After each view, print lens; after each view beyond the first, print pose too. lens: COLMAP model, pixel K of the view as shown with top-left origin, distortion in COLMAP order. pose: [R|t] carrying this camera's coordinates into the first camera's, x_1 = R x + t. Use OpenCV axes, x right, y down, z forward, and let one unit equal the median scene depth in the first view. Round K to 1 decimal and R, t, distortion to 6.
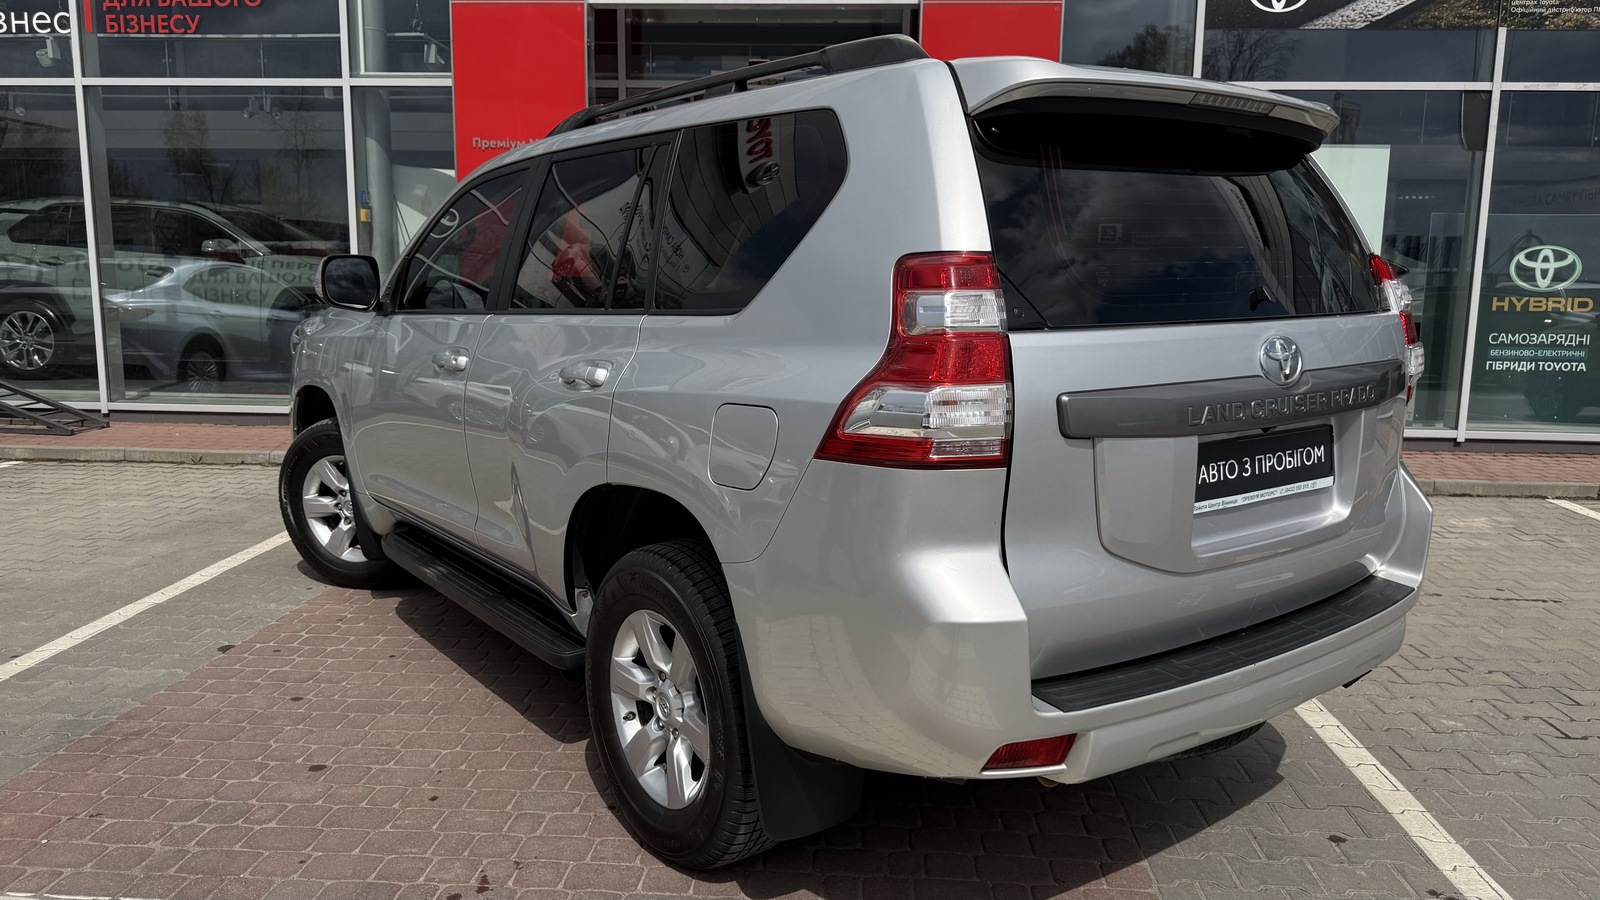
lens RADIAL K [[1144.2, 0, 796.1], [0, 1144.2, 447.3], [0, 0, 1]] dist [-0.000189, -0.002628]
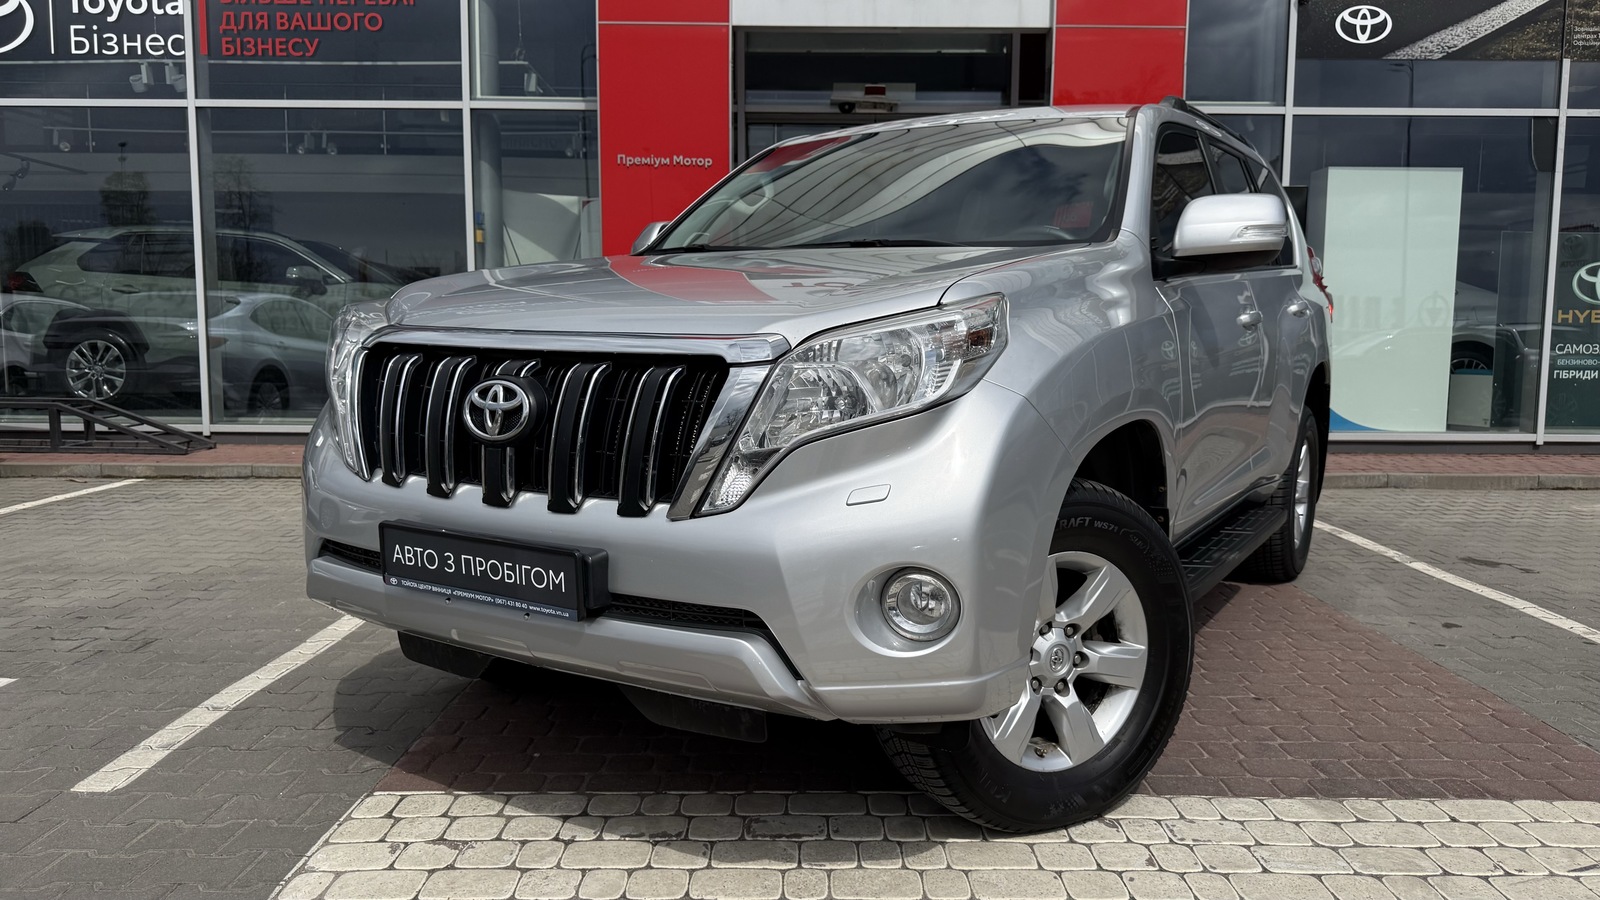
lens RADIAL K [[1143.7, 0, 796.6], [0, 1143.7, 449.3], [0, 0, 1]] dist [0.002200, -0.005704]
pose [[0.998135, -0.011702, 0.059918, -0.172285], [0.014930, 0.998445, -0.053707, 0.046970], [-0.059196, 0.054501, 0.996757, -0.013029]]
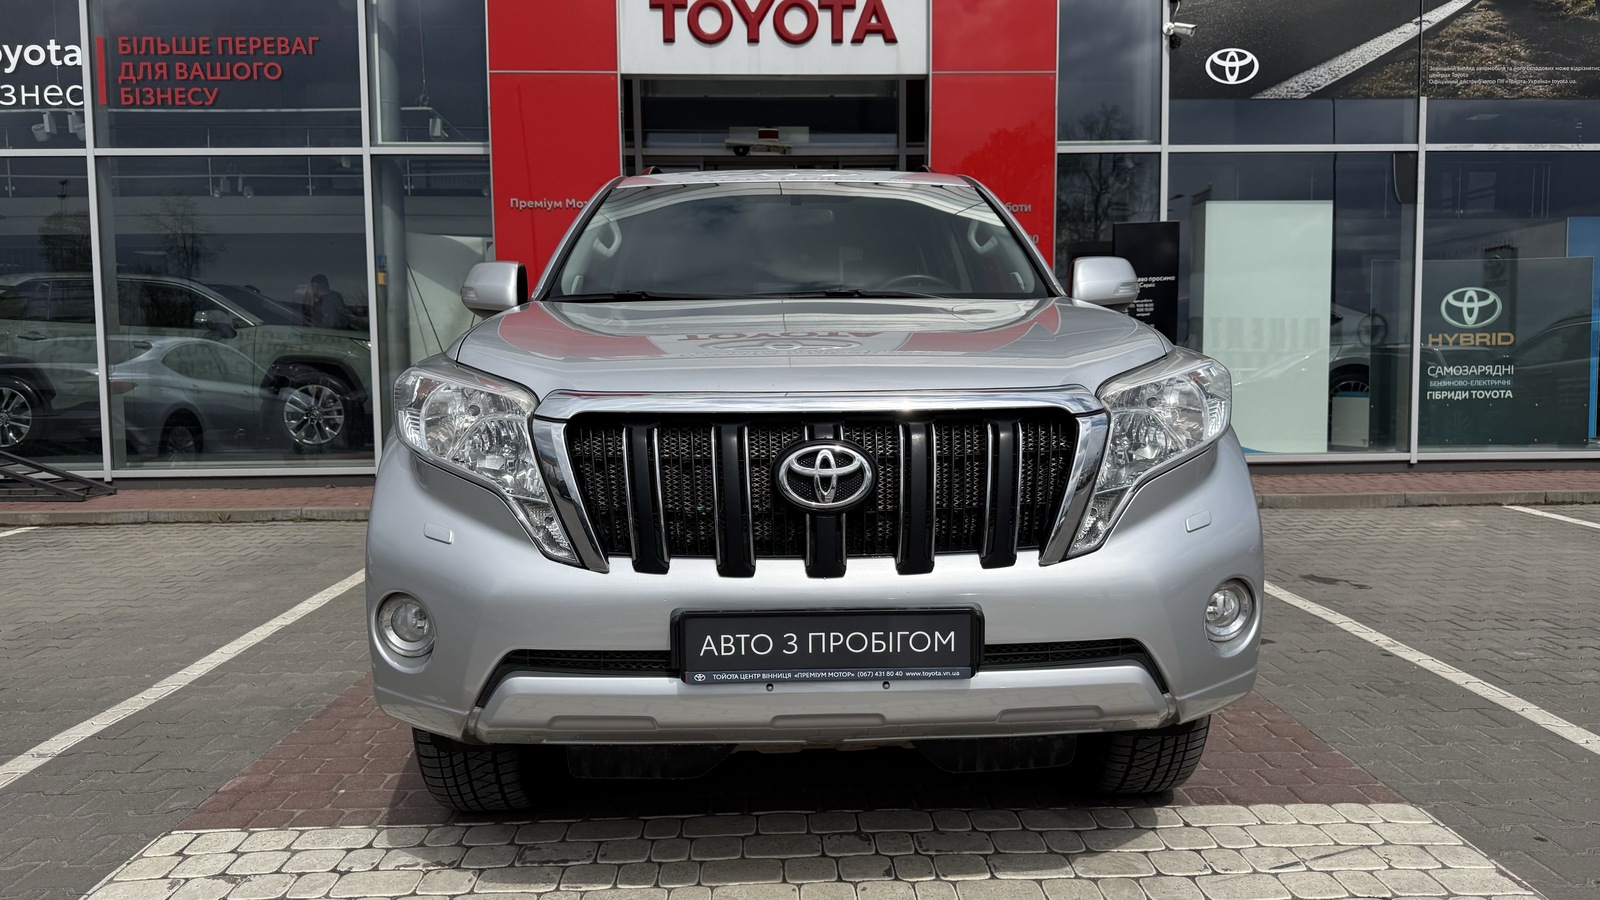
lens RADIAL K [[1142.6, 0, 799.4], [0, 1142.6, 444.0], [0, 0, 1]] dist [0.003600, -0.007165]
pose [[0.994812, -0.029831, 0.097263, -0.117576], [0.037873, 0.995919, -0.081917, 0.045538], [-0.094422, 0.085175, 0.991882, -0.039673]]
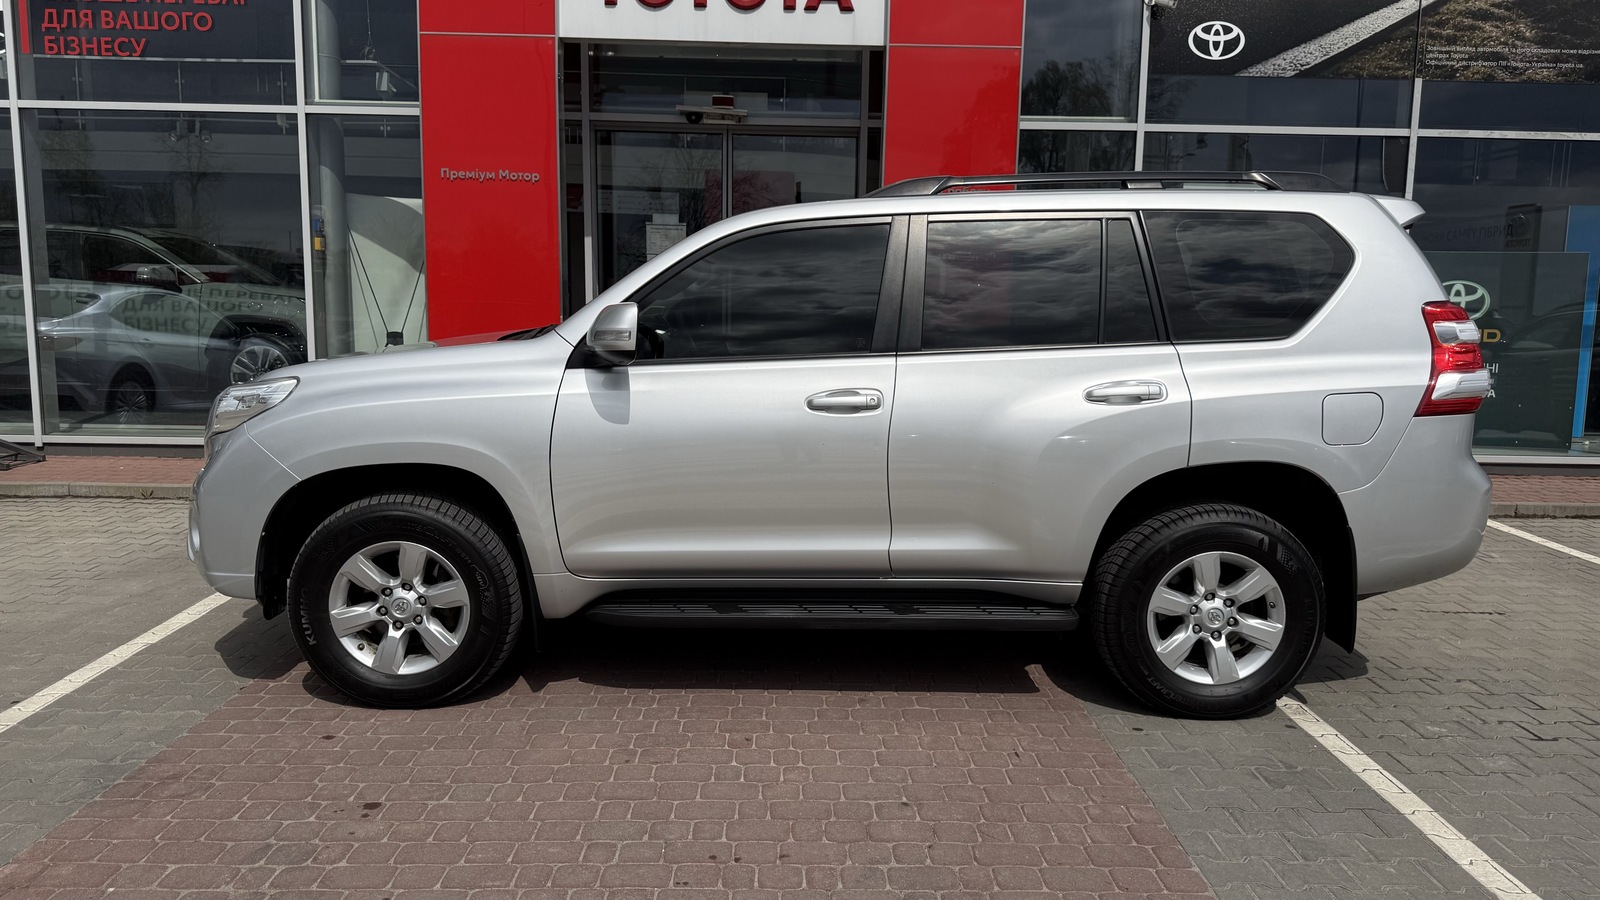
lens RADIAL K [[1141.8, 0, 800.0], [0, 1141.8, 450.0], [0, 0, 1]] dist [0.003104, -0.005035]
pose [[0.996394, -0.007442, 0.084519, -0.052436], [0.009066, 0.999781, -0.018853, -0.003185], [-0.084361, 0.019551, 0.996243, -0.012432]]
